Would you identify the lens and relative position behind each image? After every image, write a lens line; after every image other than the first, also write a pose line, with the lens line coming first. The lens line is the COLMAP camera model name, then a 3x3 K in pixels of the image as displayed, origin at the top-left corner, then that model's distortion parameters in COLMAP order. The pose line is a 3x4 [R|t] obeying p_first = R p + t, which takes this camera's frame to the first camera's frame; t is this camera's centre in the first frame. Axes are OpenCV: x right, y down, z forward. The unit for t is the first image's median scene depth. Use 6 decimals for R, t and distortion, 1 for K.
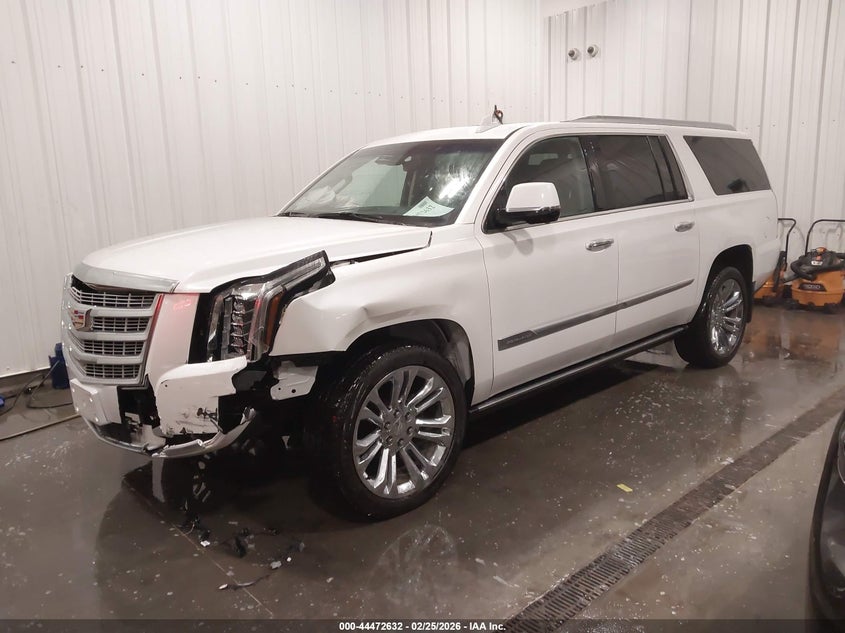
lens RADIAL K [[663.4, 0, 424.2], [0, 663.4, 318.8], [0, 0, 1]] dist [0.048058, 0.001533]
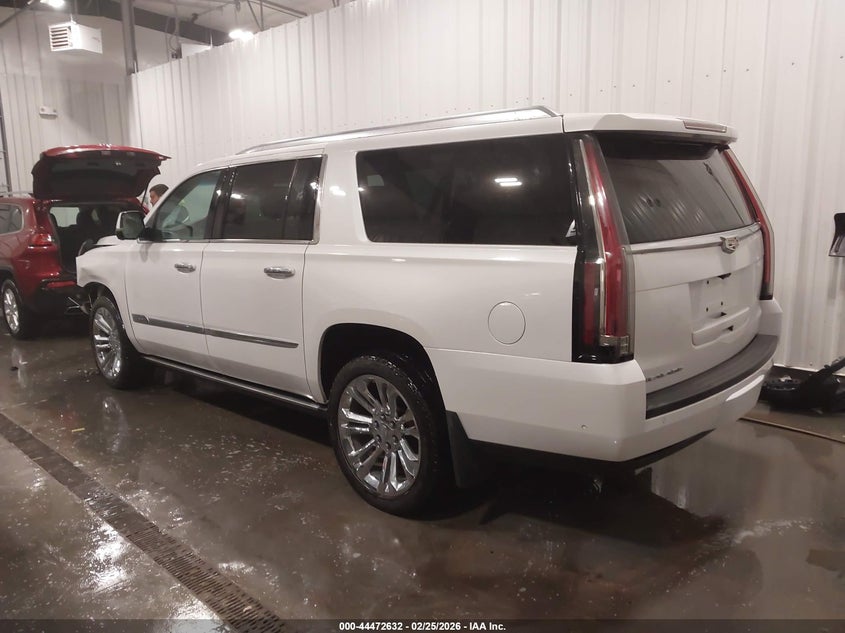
lens RADIAL K [[663.4, 0, 424.1], [0, 663.4, 314.1], [0, 0, 1]] dist [0.048058, 0.001533]
pose [[0.043916, 0.207366, -0.977277, 1.363508], [-0.172099, 0.965167, 0.197063, -0.318379], [0.984100, 0.159534, 0.078073, 1.280248]]
